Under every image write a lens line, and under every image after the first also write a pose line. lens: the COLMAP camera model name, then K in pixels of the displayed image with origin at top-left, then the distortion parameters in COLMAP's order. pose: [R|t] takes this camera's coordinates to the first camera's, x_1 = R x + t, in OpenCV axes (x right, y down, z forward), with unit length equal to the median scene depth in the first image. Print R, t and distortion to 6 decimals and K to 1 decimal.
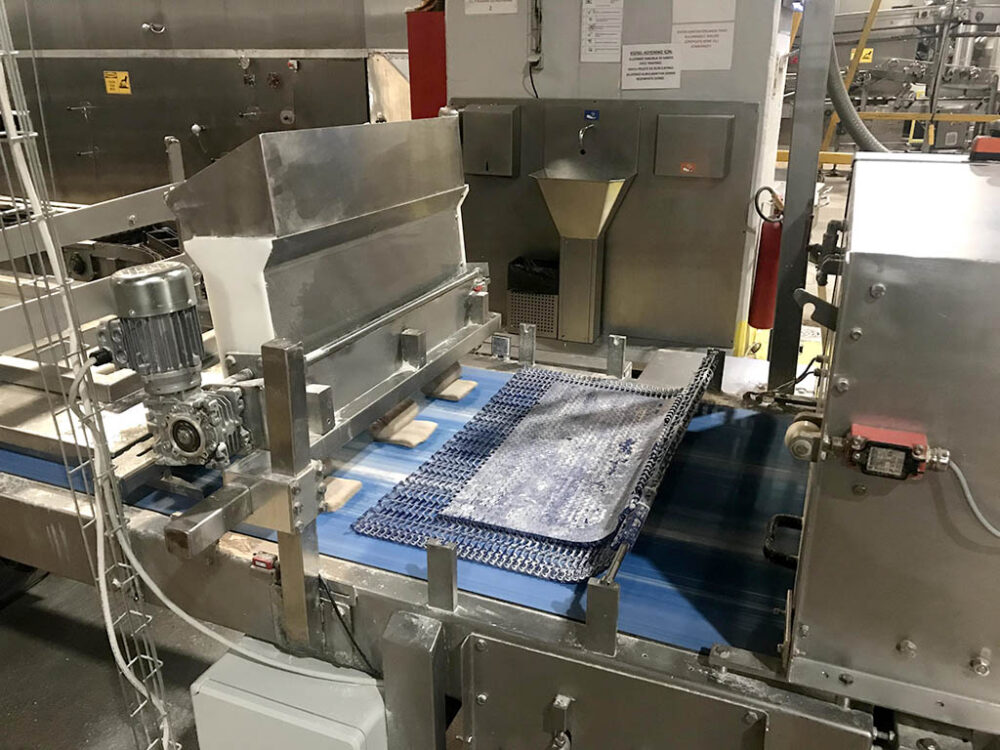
lens RADIAL K [[823.2, 0, 502.4], [0, 823.2, 369.9], [0, 0, 1]] dist [0.019944, -0.016015]
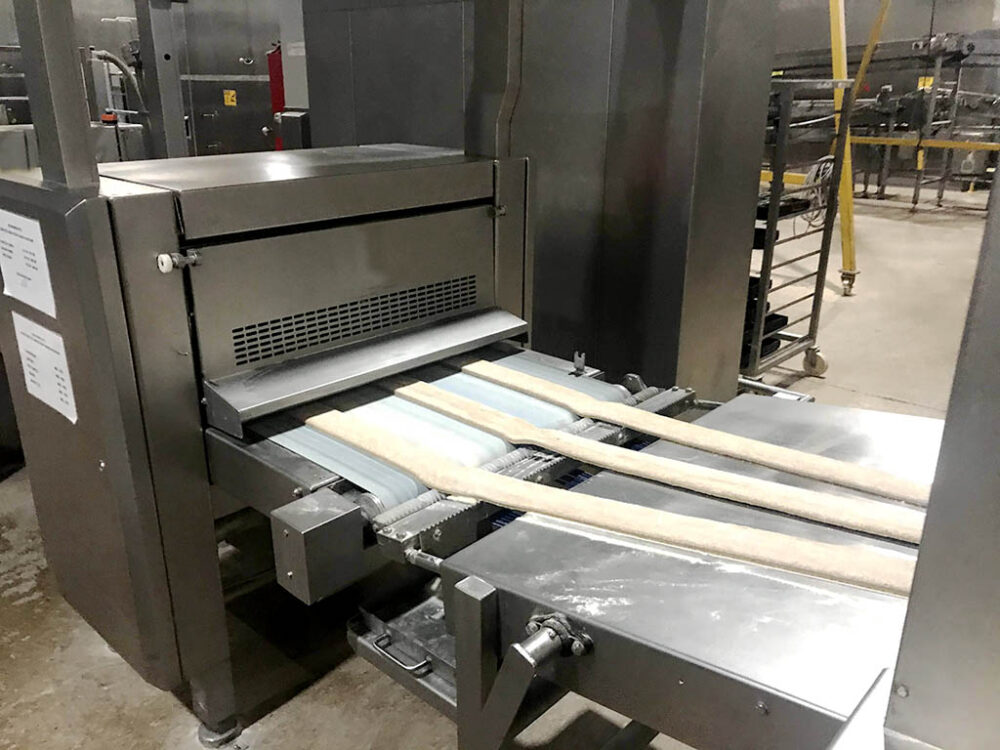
lens RADIAL K [[823.2, 0, 497.7], [0, 823.2, 379.1], [0, 0, 1]] dist [0.019944, -0.016015]
pose [[0.932688, 0.130045, -0.336426, 0.528066], [-0.135232, 0.990781, 0.008075, 0.067954], [0.334374, 0.037964, 0.941675, -0.193305]]
